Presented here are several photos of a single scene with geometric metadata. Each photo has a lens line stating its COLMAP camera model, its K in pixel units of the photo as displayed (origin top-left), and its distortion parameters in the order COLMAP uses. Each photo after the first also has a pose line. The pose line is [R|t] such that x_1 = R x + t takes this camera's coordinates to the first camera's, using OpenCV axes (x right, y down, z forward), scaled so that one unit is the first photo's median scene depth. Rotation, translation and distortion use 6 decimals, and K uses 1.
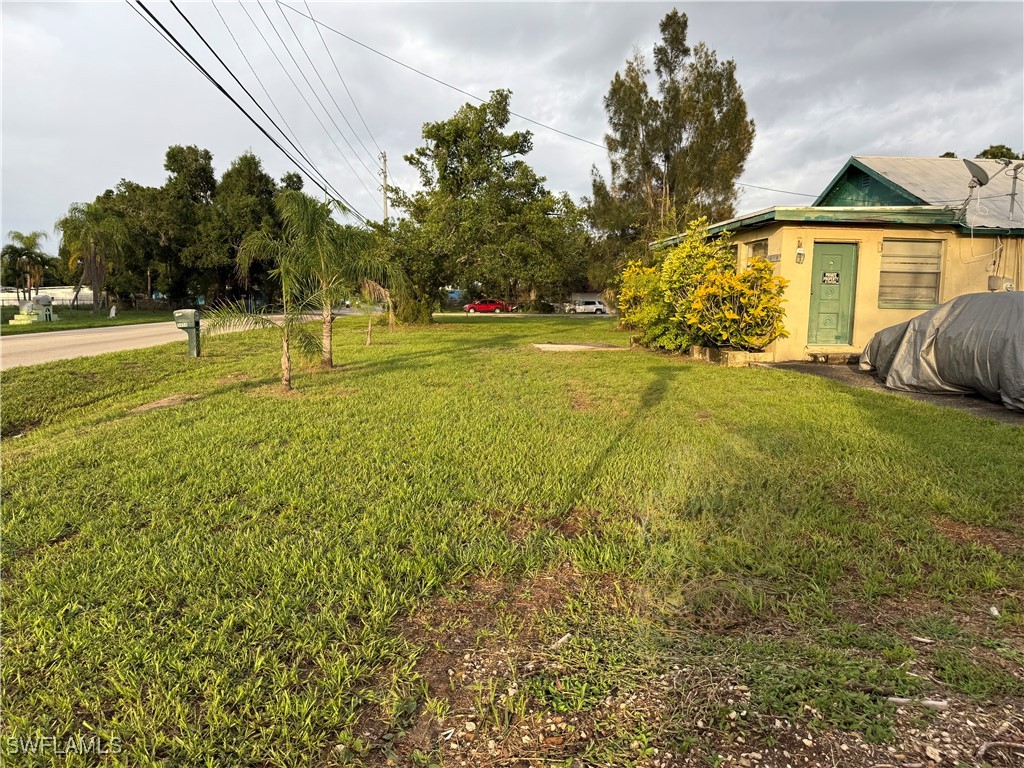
lens RADIAL K [[721.4, 0, 516.4], [0, 721.4, 387.0], [0, 0, 1]] dist [0.061469, -0.074671]
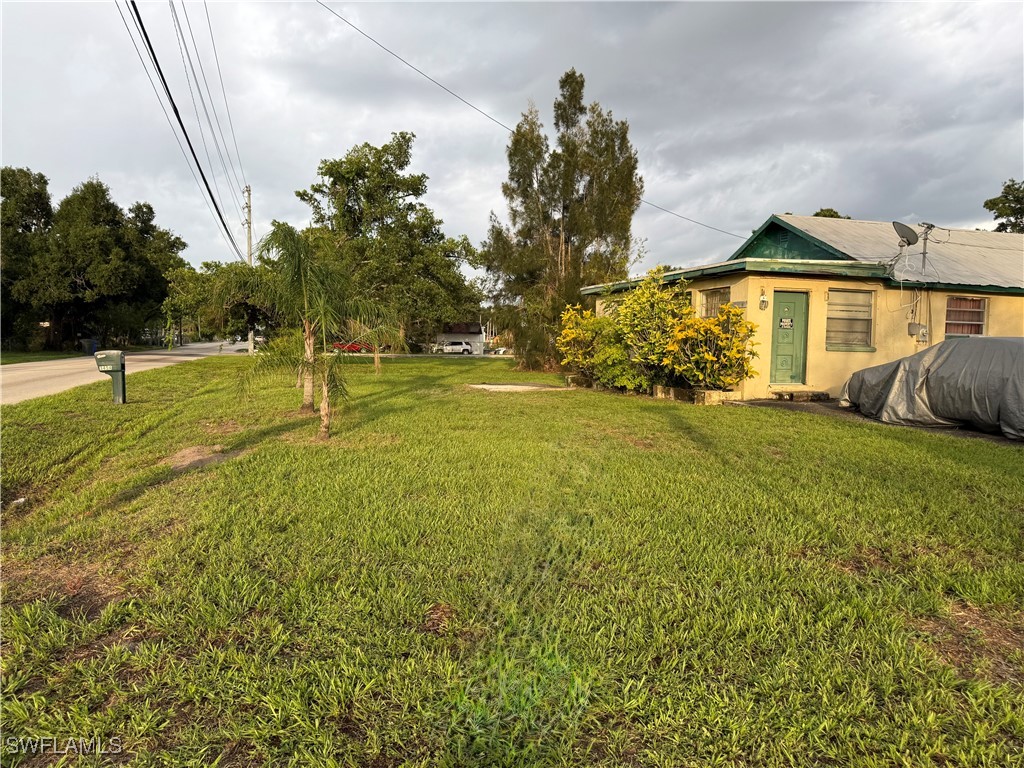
lens RADIAL K [[721.4, 0, 516.9], [0, 721.4, 387.9], [0, 0, 1]] dist [0.061469, -0.074671]
pose [[0.975154, -0.010329, 0.221286, -0.098625], [0.022330, 0.998408, -0.051800, -0.002086], [-0.220399, 0.055454, 0.973832, 0.011716]]
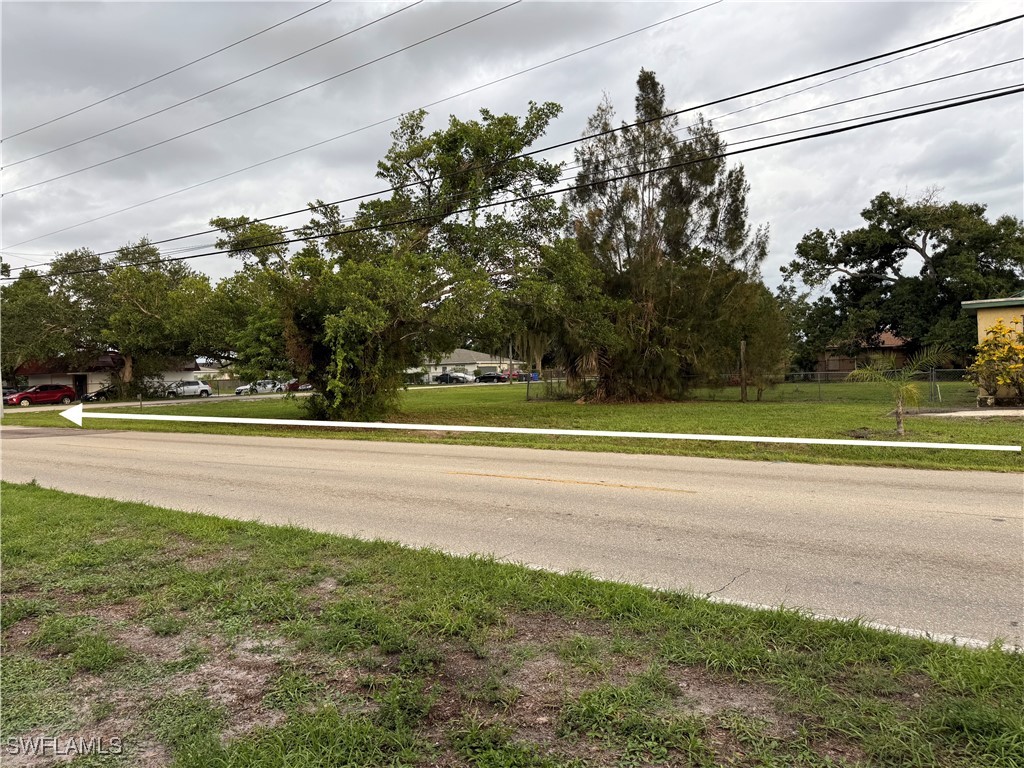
lens RADIAL K [[721.4, 0, 504.9], [0, 721.4, 385.7], [0, 0, 1]] dist [0.061469, -0.074671]
pose [[0.641909, -0.046696, 0.765358, -0.693433], [0.127697, 0.990715, -0.046654, -0.085535], [-0.756073, 0.127682, 0.641912, 0.606780]]
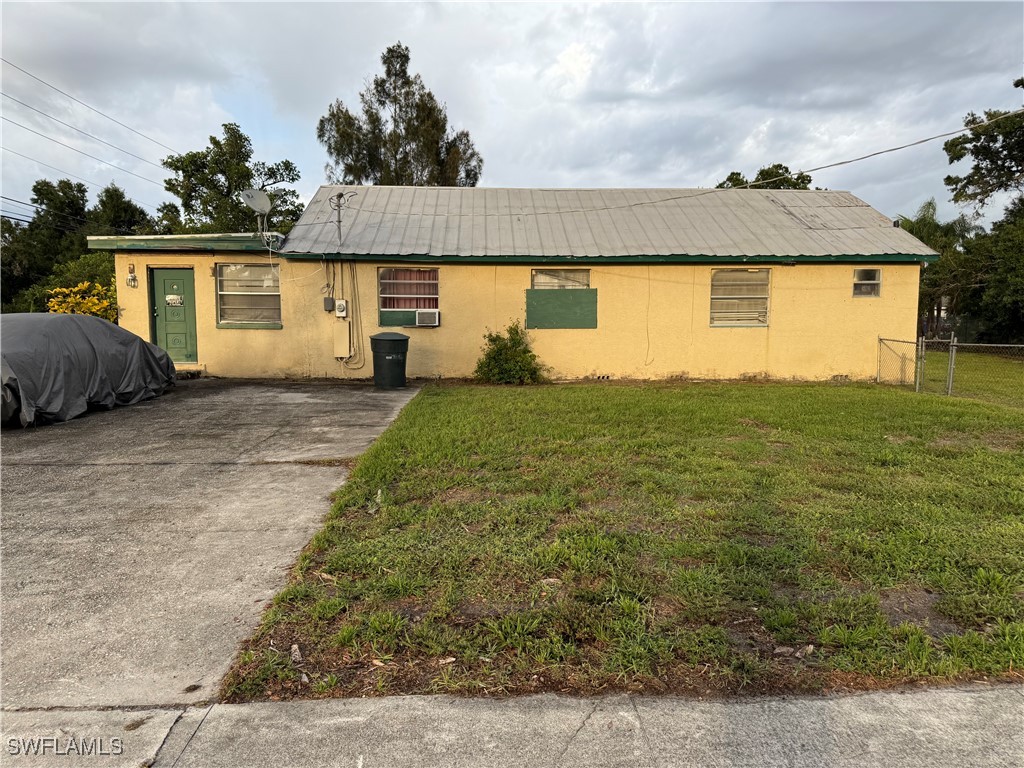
lens RADIAL K [[721.4, 0, 512.1], [0, 721.4, 392.3], [0, 0, 1]] dist [0.061469, -0.074671]
pose [[0.998365, -0.005105, -0.056940, 0.465482], [0.003839, 0.999743, -0.022324, 0.005437], [0.057039, 0.022068, 0.998128, -0.021526]]
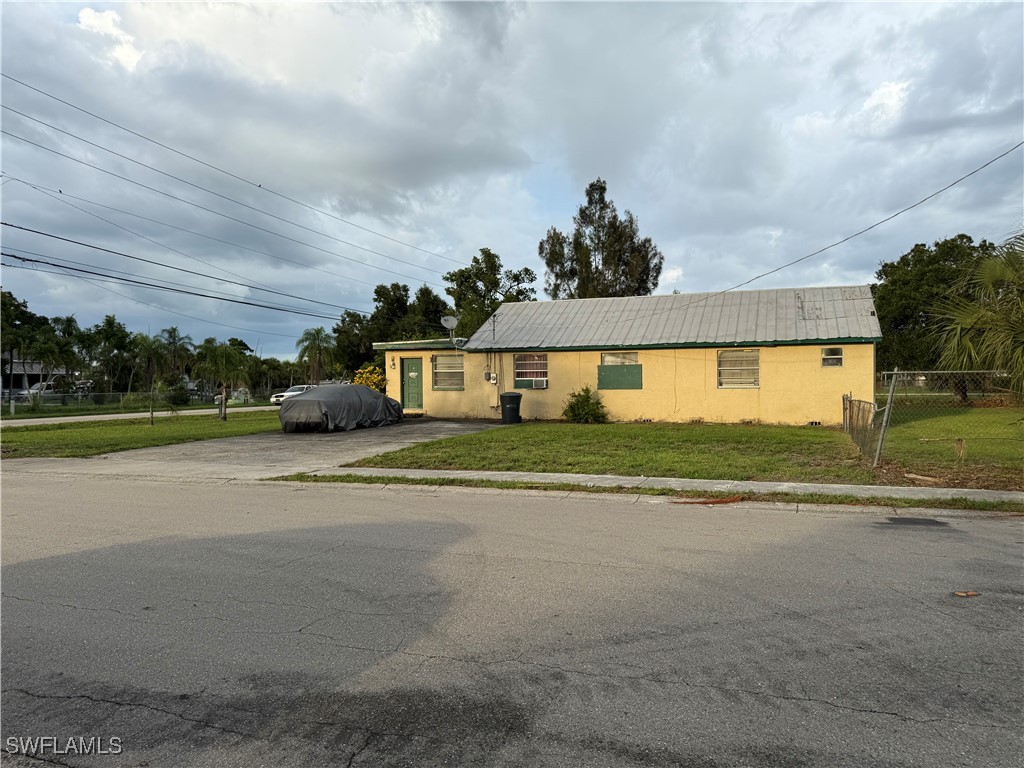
lens RADIAL K [[721.4, 0, 508.3], [0, 721.4, 385.0], [0, 0, 1]] dist [0.061469, -0.074671]
pose [[0.893543, -0.016282, -0.448683, 0.728139], [-0.035707, 0.993600, -0.107165, 0.036622], [0.447556, 0.111778, 0.887243, -0.296180]]
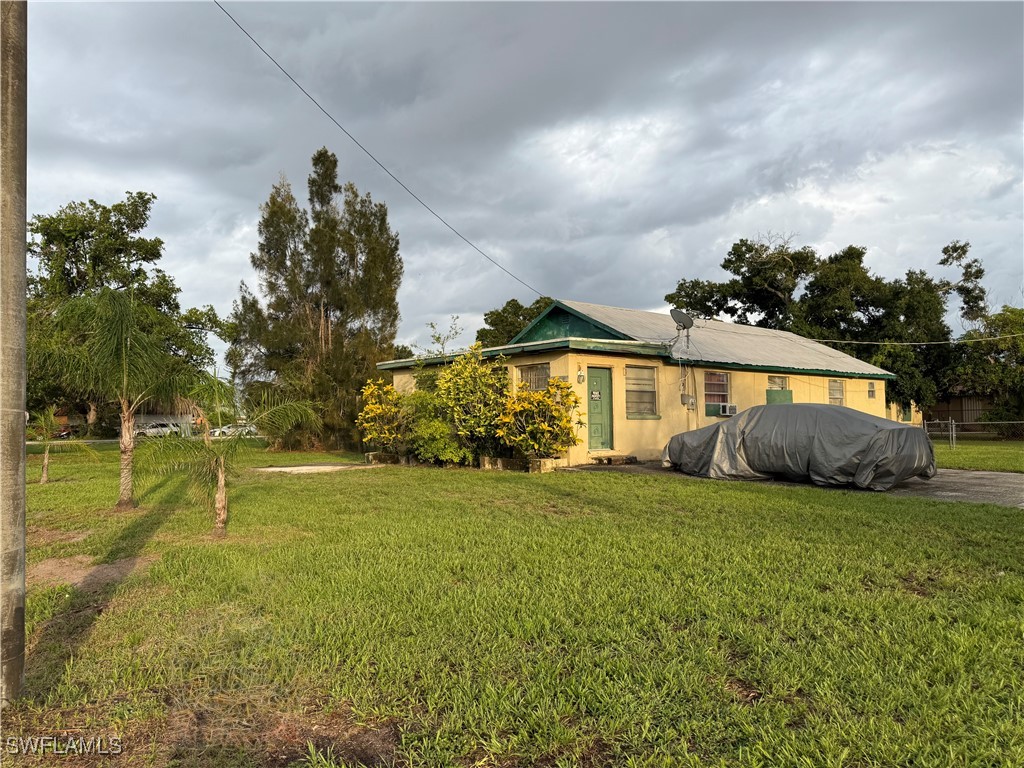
lens RADIAL K [[721.4, 0, 508.8], [0, 721.4, 389.5], [0, 0, 1]] dist [0.061469, -0.074671]
pose [[0.813119, 0.004018, 0.582084, -0.185793], [0.089827, 0.987132, -0.132293, -0.005719], [-0.575125, 0.159857, 0.802295, 0.050967]]
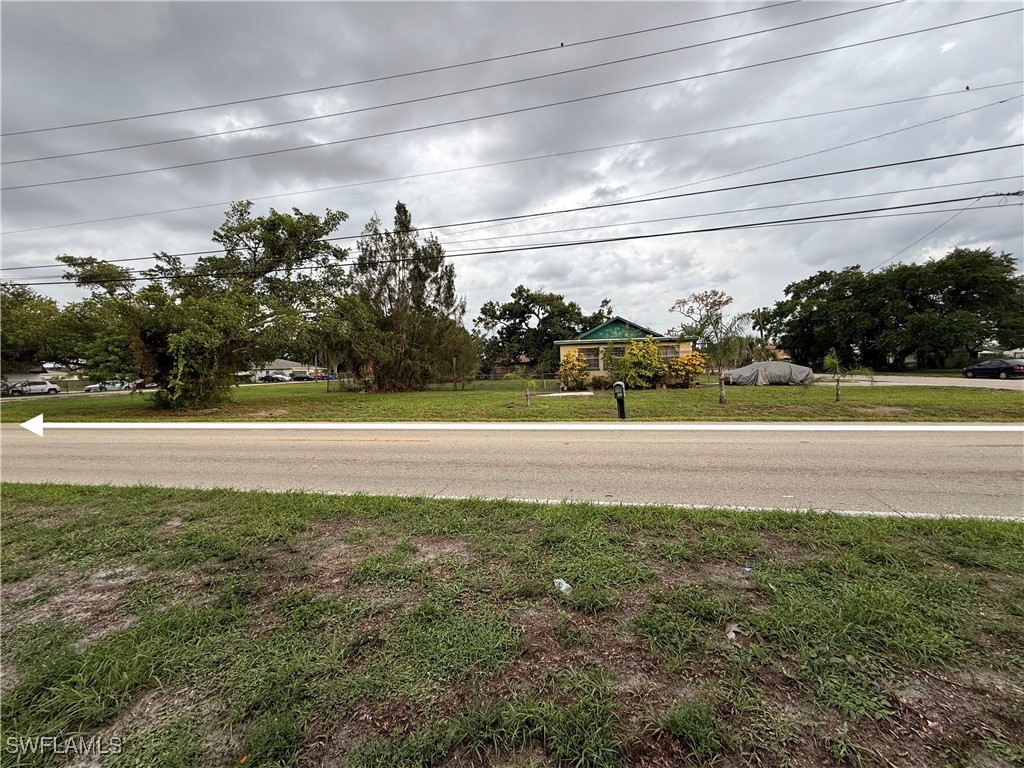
lens RADIAL K [[410.9, 0, 509.2], [0, 410.9, 382.1], [0, 0, 1]] dist [0.004791, -0.000929]
pose [[0.247319, -0.049184, 0.967685, -0.696476], [0.142646, 0.989677, 0.013845, -0.085120], [-0.958377, 0.134612, 0.251782, 0.603500]]
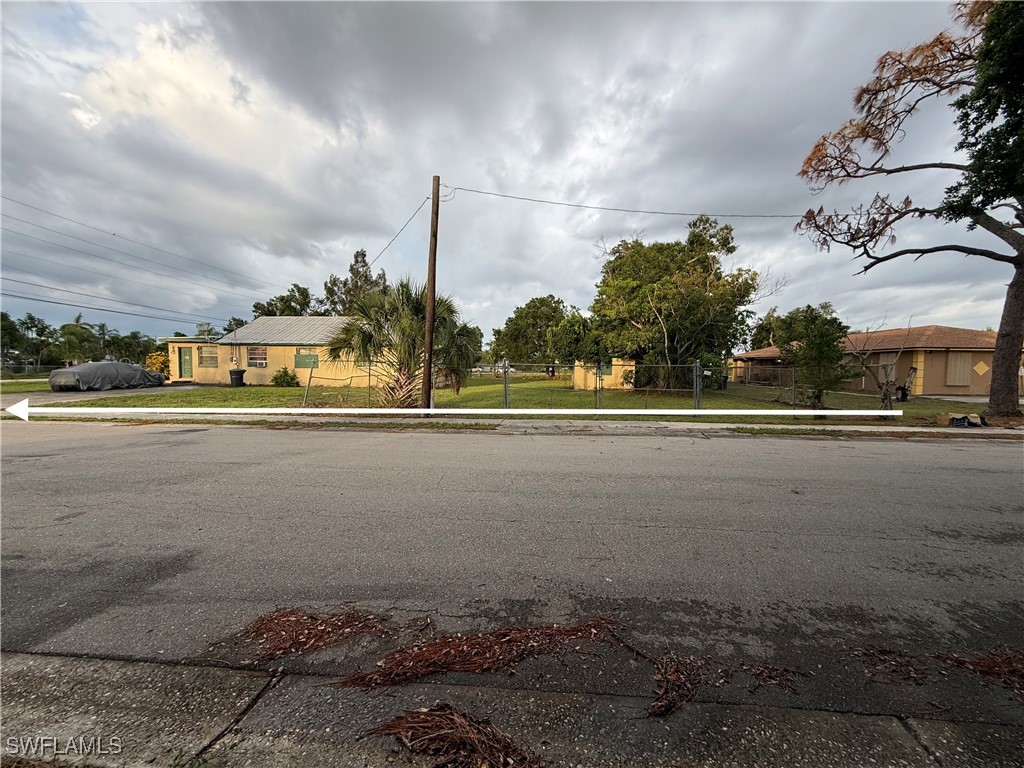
lens RADIAL K [[410.9, 0, 514.9], [0, 410.9, 390.0], [0, 0, 1]] dist [0.004791, -0.000929]
pose [[0.982620, 0.009841, -0.185365, 1.053894], [-0.021607, 0.997870, -0.061558, 0.036792], [0.184365, 0.064493, 0.980740, -0.258677]]
